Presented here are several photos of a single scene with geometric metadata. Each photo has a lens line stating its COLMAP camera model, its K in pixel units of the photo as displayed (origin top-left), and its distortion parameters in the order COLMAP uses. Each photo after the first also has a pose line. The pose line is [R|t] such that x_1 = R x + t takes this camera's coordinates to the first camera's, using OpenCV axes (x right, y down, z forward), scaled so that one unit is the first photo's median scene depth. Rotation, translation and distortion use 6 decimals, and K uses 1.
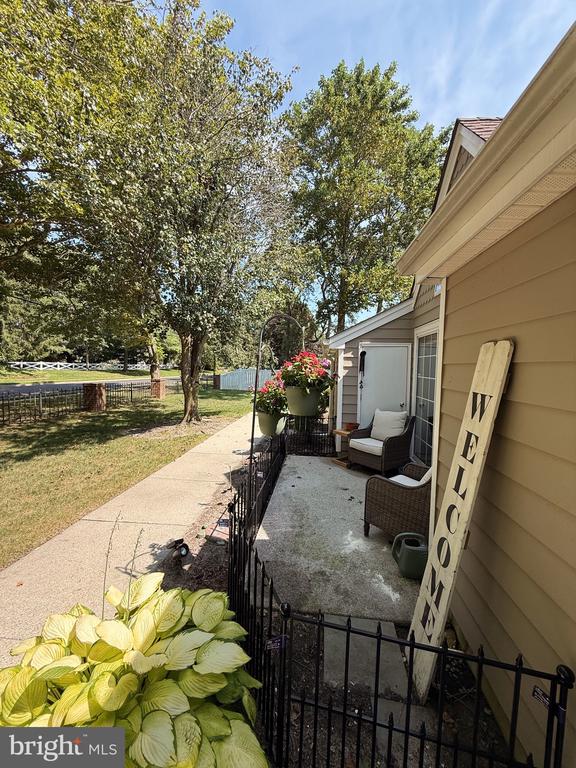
lens RADIAL K [[302.5, 0, 288.0], [0, 302.5, 384.0], [0, 0, 1]] dist [-0.003587, 0.000378]
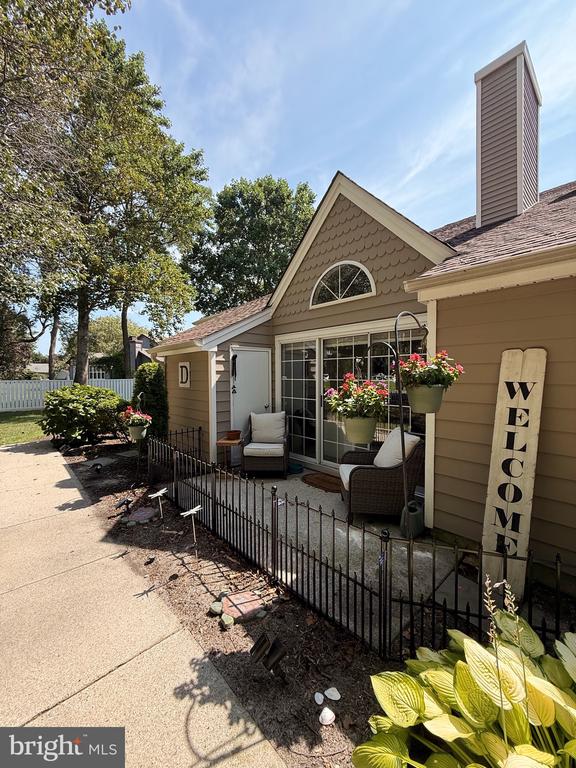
lens RADIAL K [[302.5, 0, 288.0], [0, 302.5, 384.0], [0, 0, 1]] dist [-0.003587, 0.000378]
pose [[0.653199, -0.044266, 0.755891, -0.377565], [0.060266, 0.998162, 0.006375, -0.011528], [-0.754784, 0.041390, 0.654666, 0.247923]]
